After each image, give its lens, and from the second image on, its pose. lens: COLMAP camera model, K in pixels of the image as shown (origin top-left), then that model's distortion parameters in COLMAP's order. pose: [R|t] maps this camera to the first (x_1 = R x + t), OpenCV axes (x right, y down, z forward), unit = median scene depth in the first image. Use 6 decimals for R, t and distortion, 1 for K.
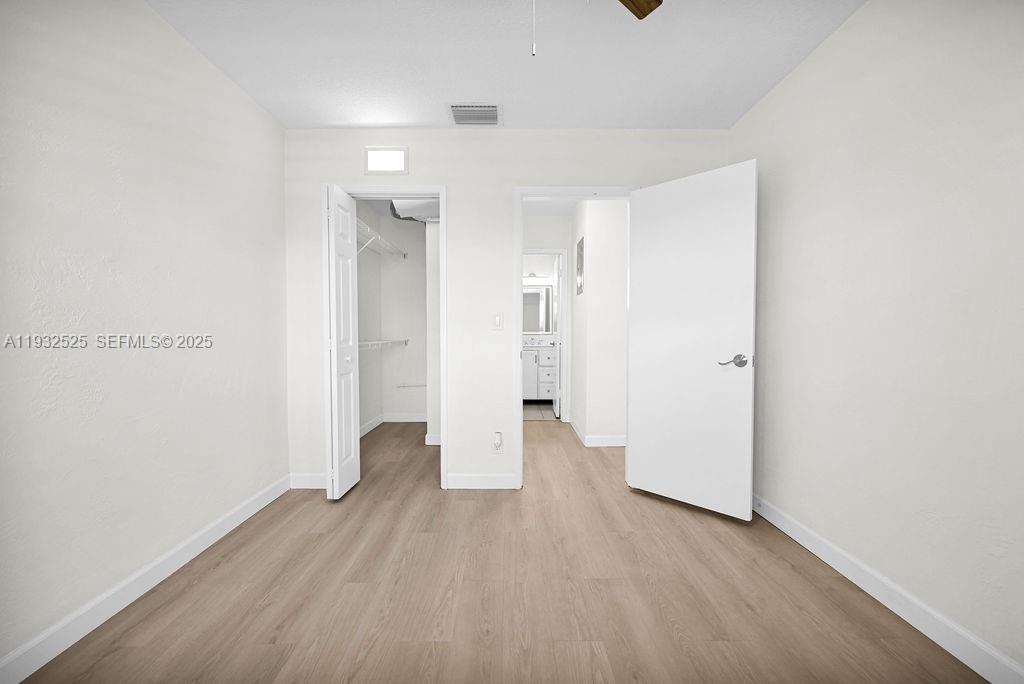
lens RADIAL K [[426.3, 0, 512.0], [0, 426.3, 342.0], [0, 0, 1]] dist [-0.001365, -0.000224]
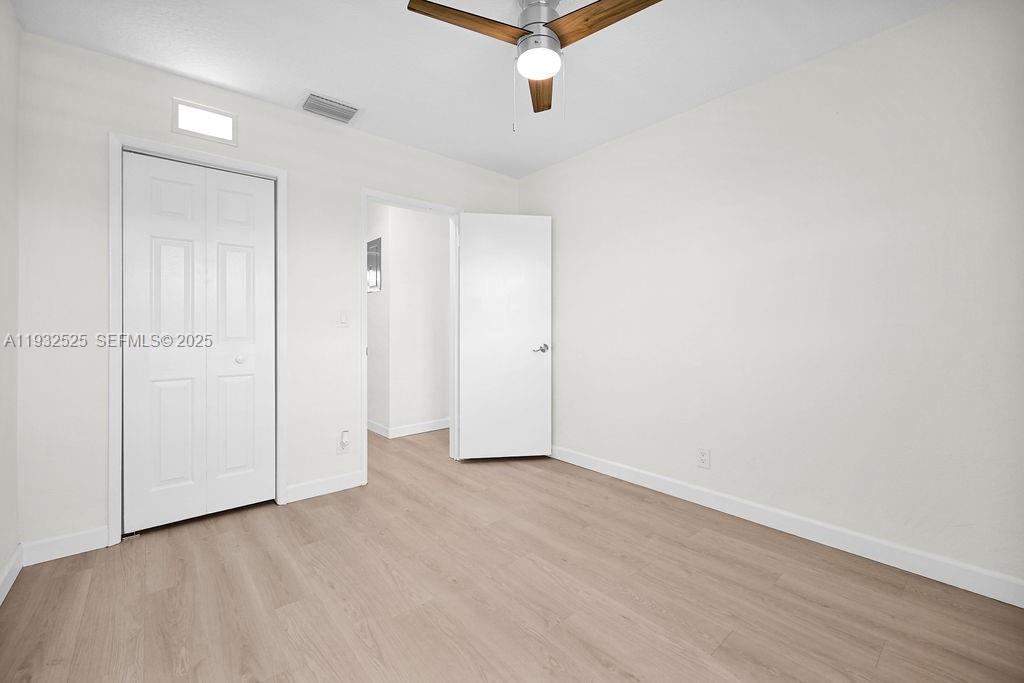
lens RADIAL K [[447.9, 0, 510.9], [0, 447.9, 322.2], [0, 0, 1]] dist [0.001337, 0.000177]
pose [[0.745783, 0.007417, 0.666148, -0.435509], [0.019229, 0.999282, -0.032655, 0.002932], [-0.665912, 0.037163, 0.745104, -0.032906]]
